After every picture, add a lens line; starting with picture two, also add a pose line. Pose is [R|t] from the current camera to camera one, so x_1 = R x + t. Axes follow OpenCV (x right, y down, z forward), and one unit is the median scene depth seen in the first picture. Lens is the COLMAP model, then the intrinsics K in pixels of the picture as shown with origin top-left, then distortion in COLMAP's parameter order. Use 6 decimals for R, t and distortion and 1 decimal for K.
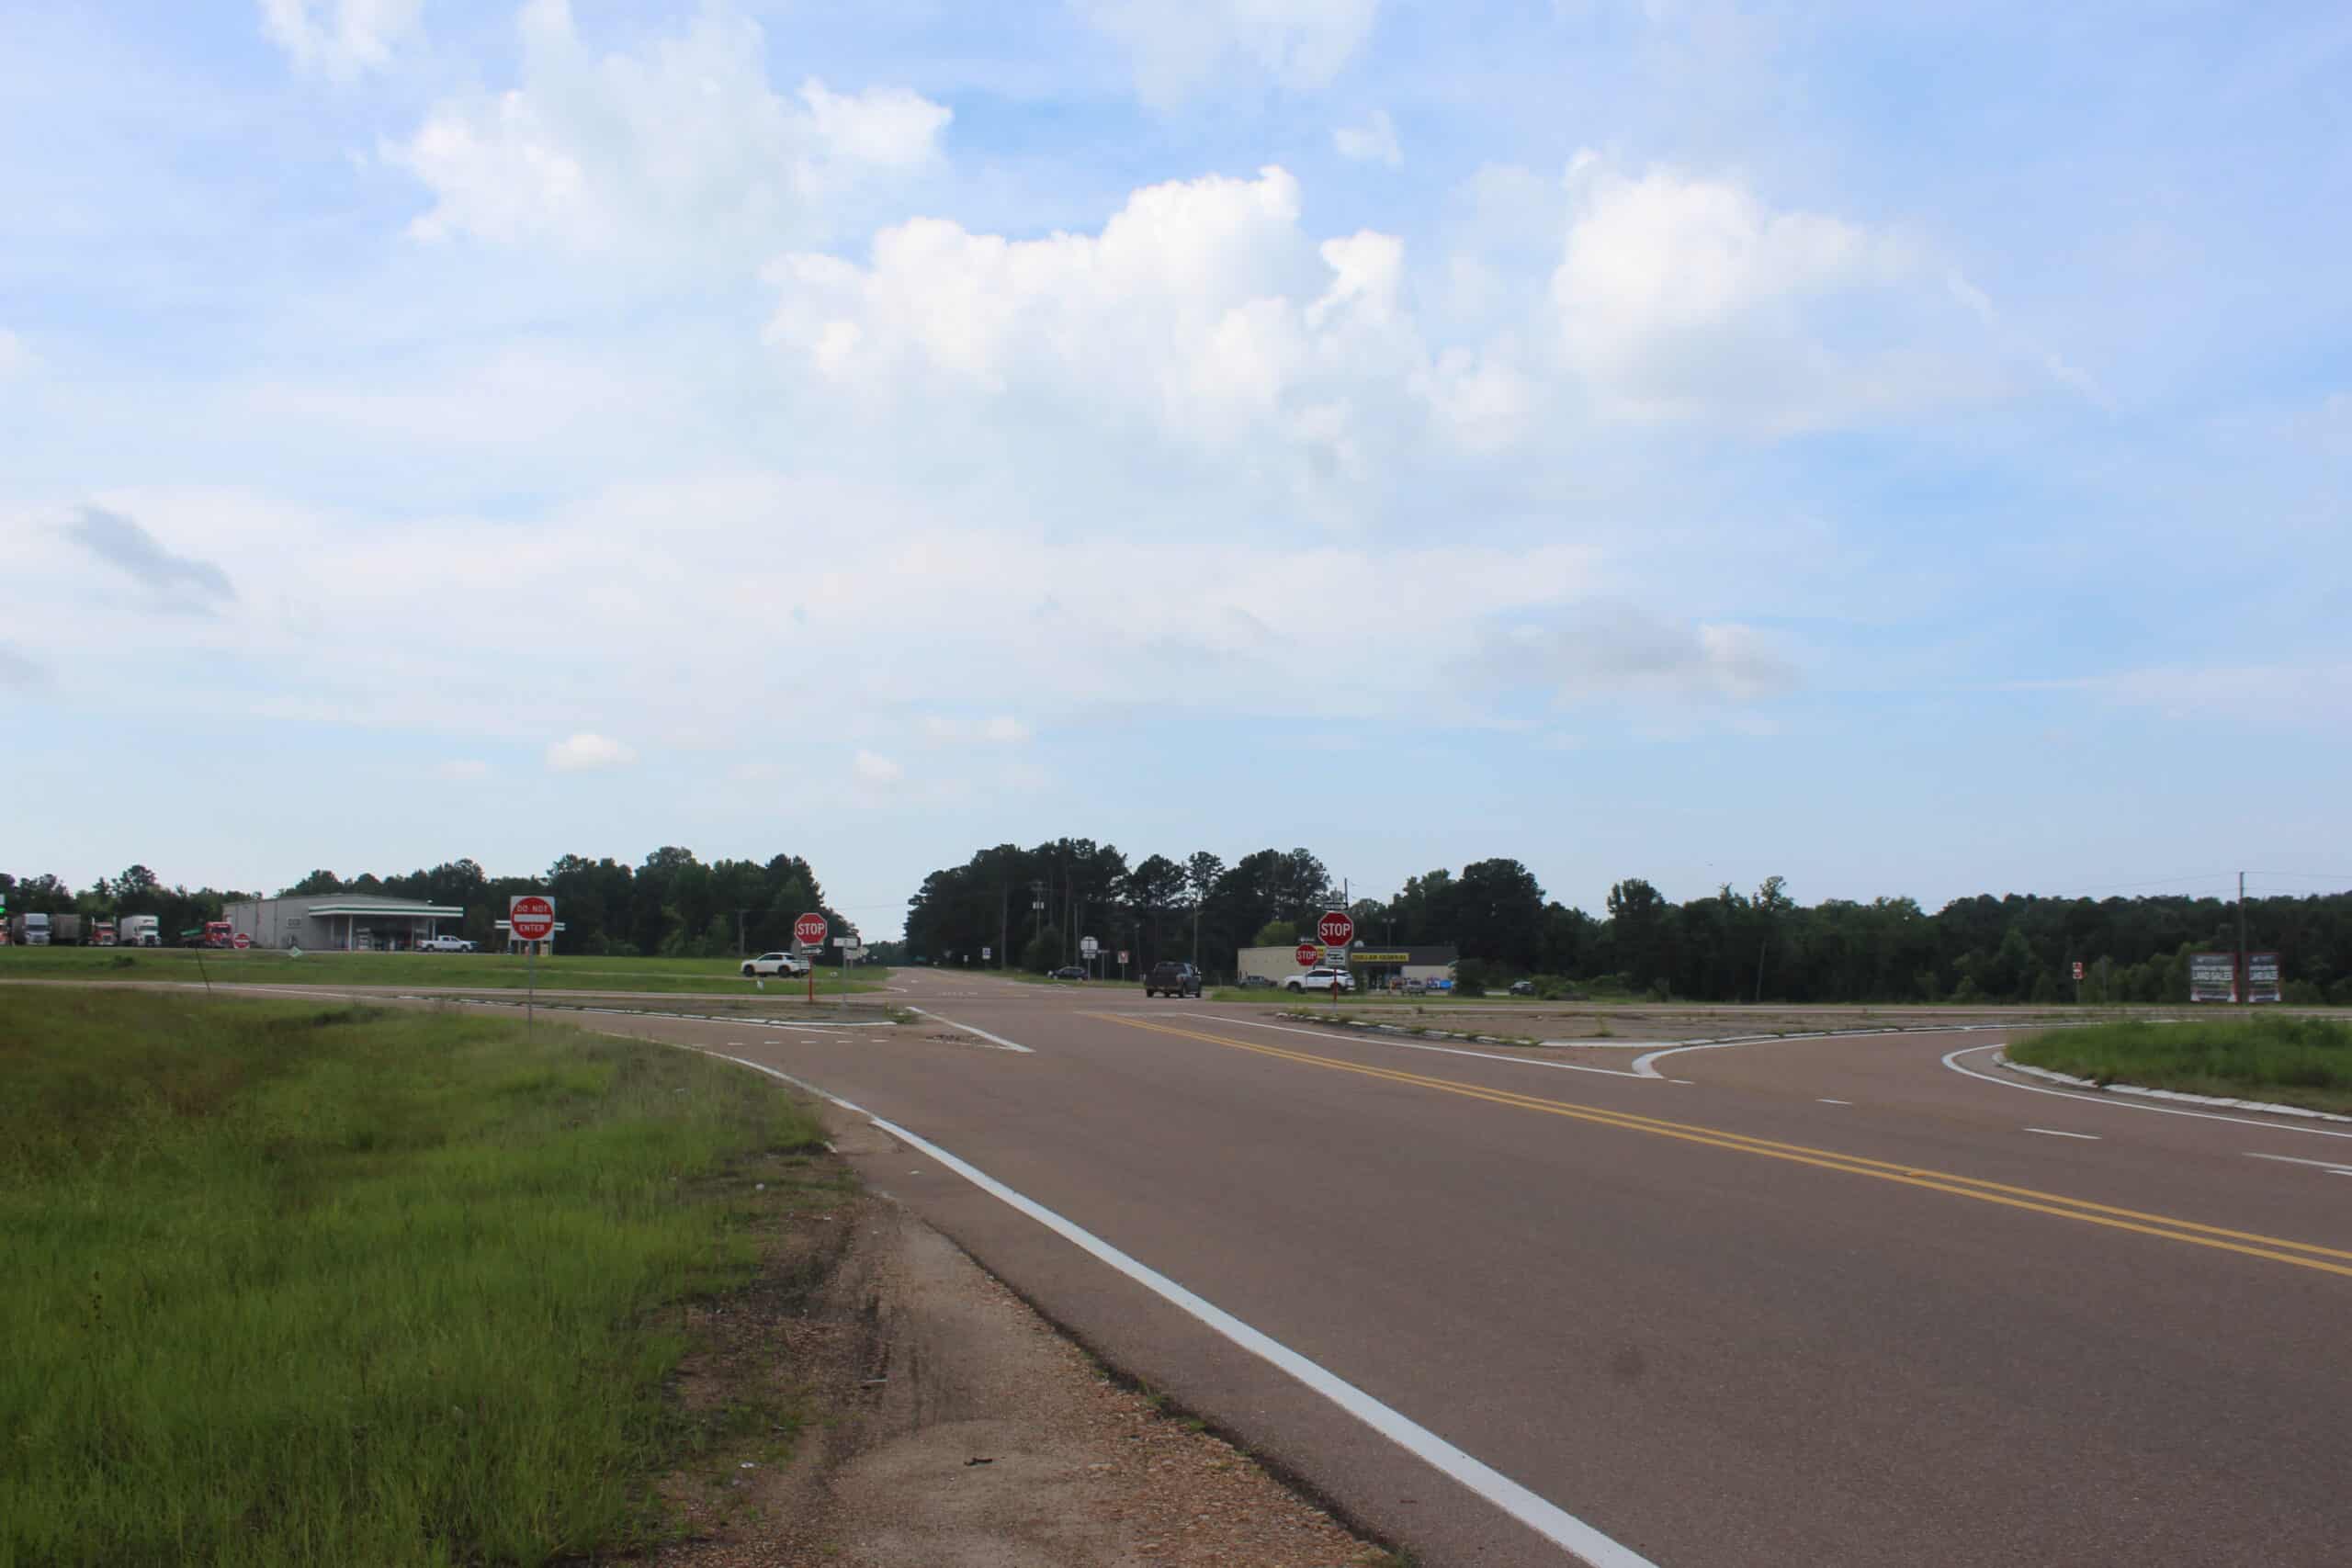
lens RADIAL K [[1948.5, 0, 1176.0], [0, 1948.5, 784.0], [0, 0, 1]] dist [-0.162065, 0.136544]
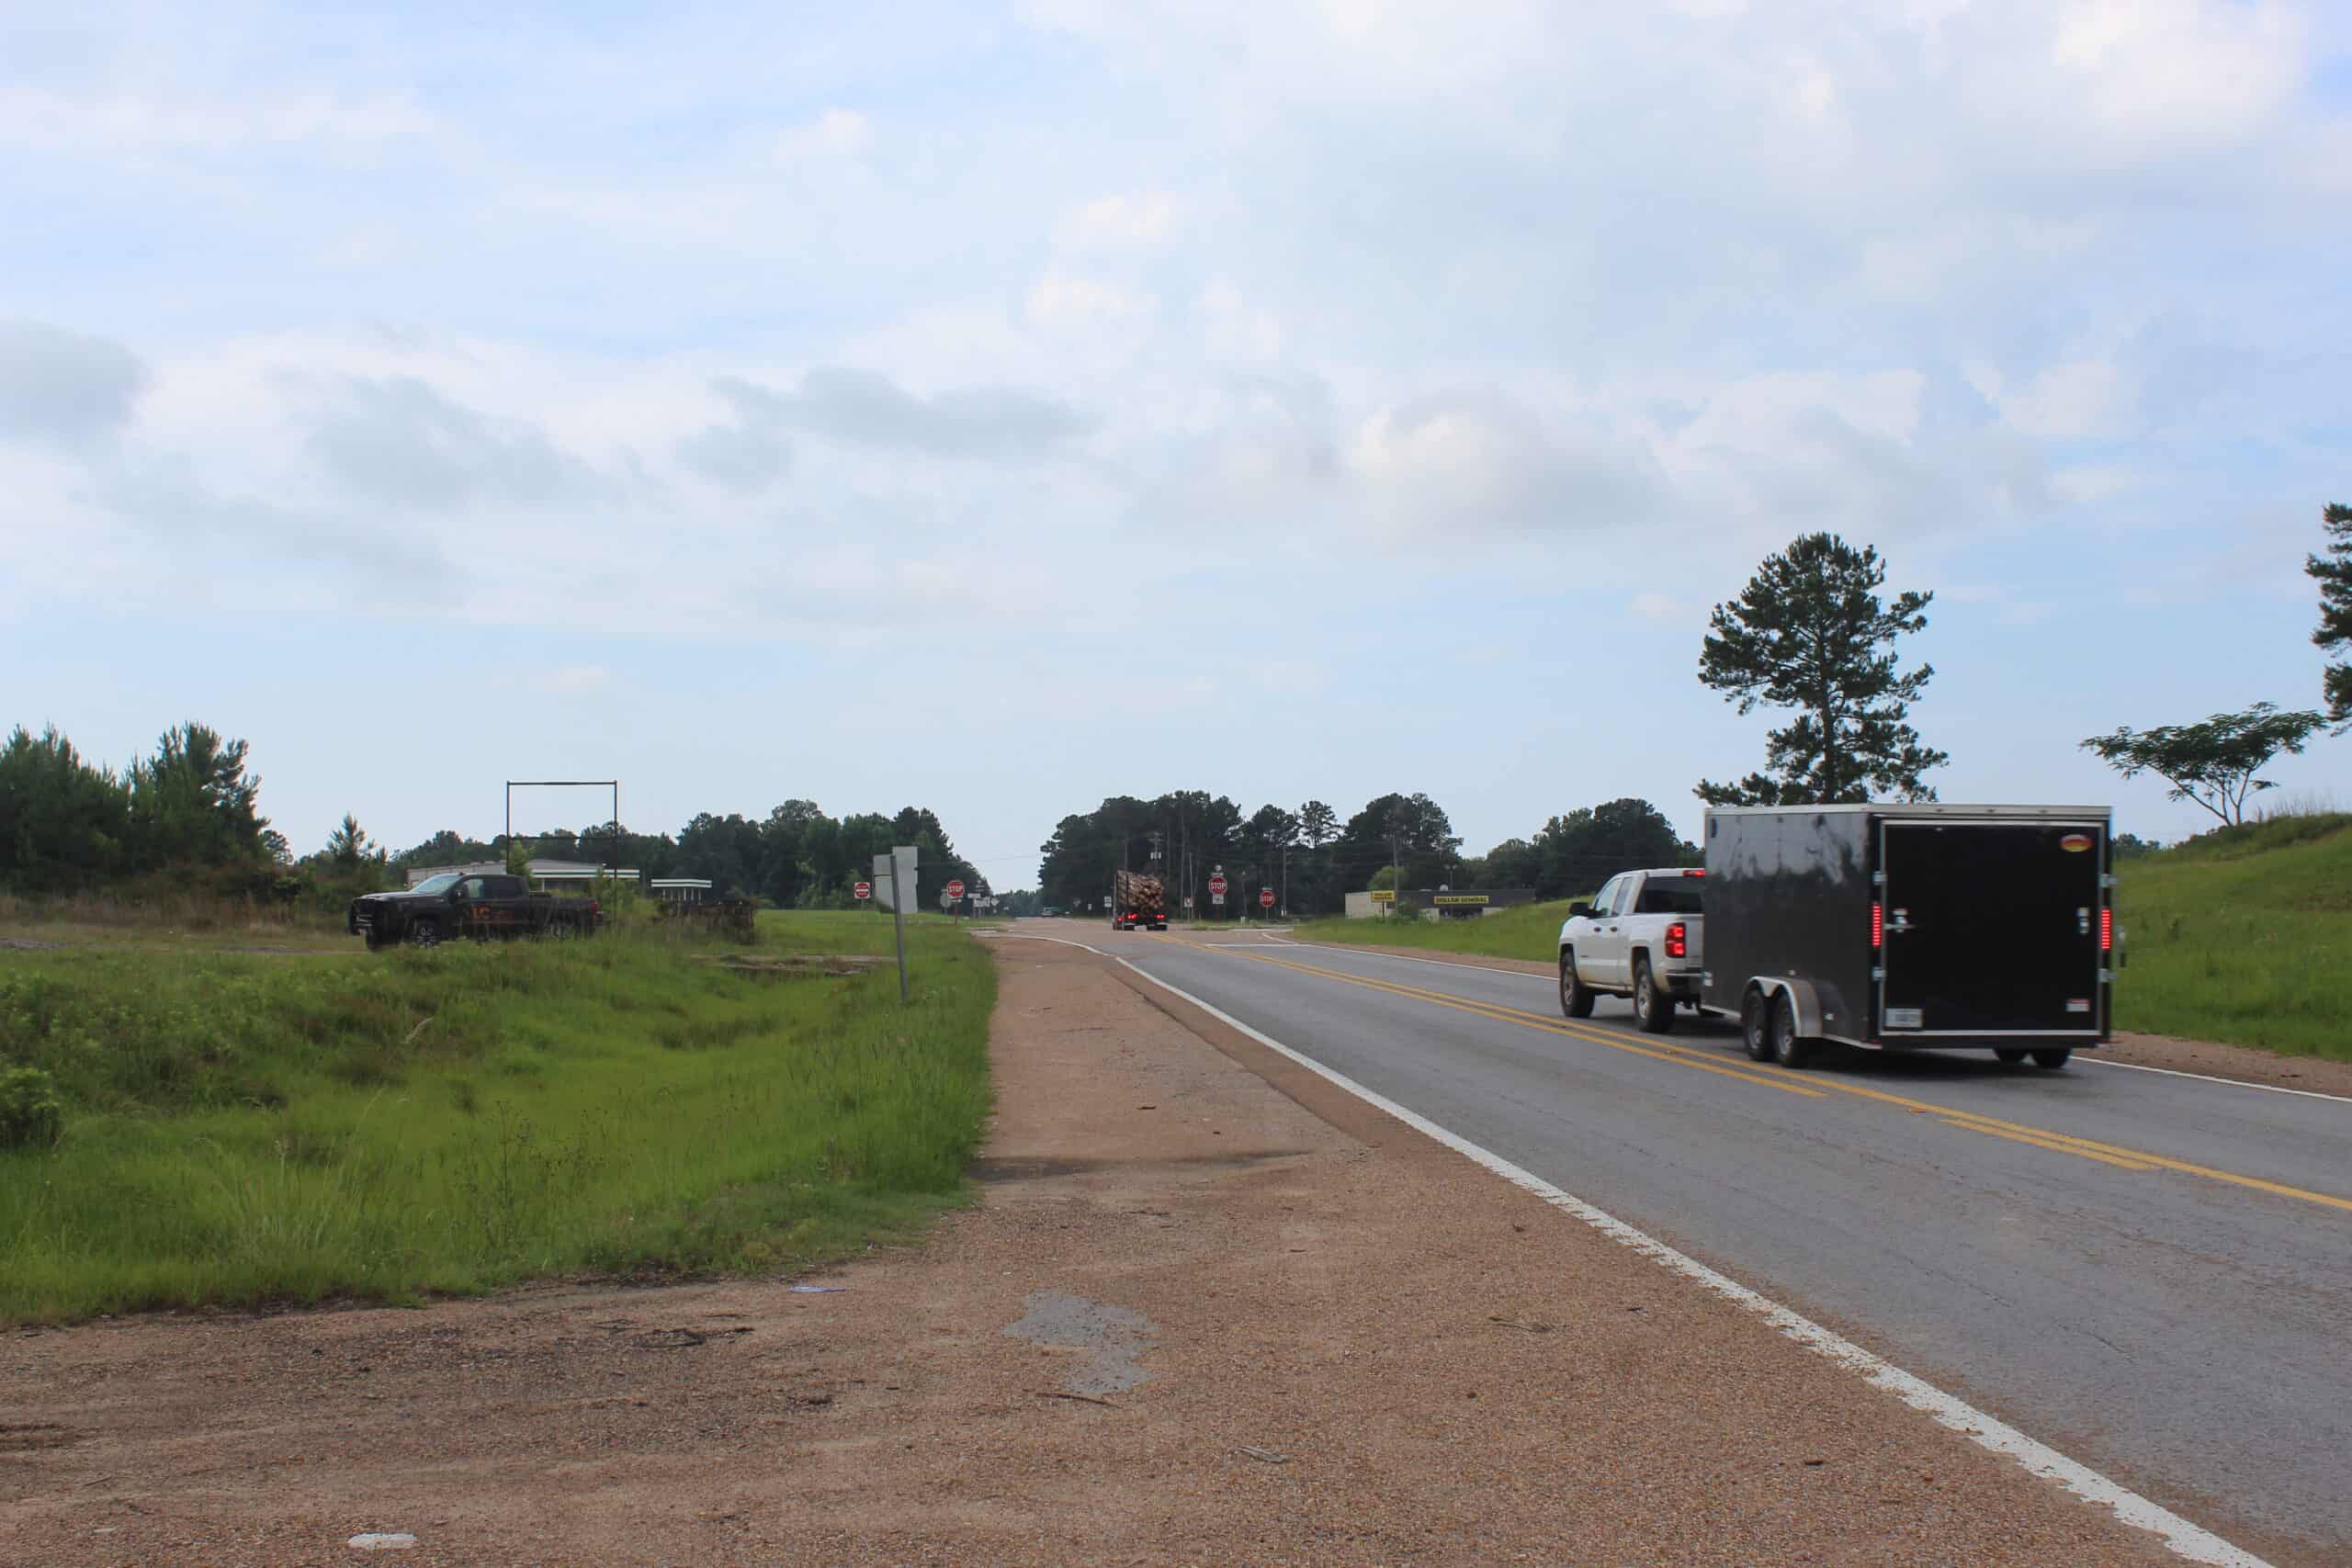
lens RADIAL K [[2528.4, 0, 1183.4], [0, 2528.4, 745.8], [0, 0, 1]] dist [-0.108986, 0.015637]
pose [[0.996137, -0.019657, -0.085588, 0.054536], [0.021836, 0.999459, 0.024590, -0.026478], [0.085058, -0.026364, 0.996027, -0.314887]]
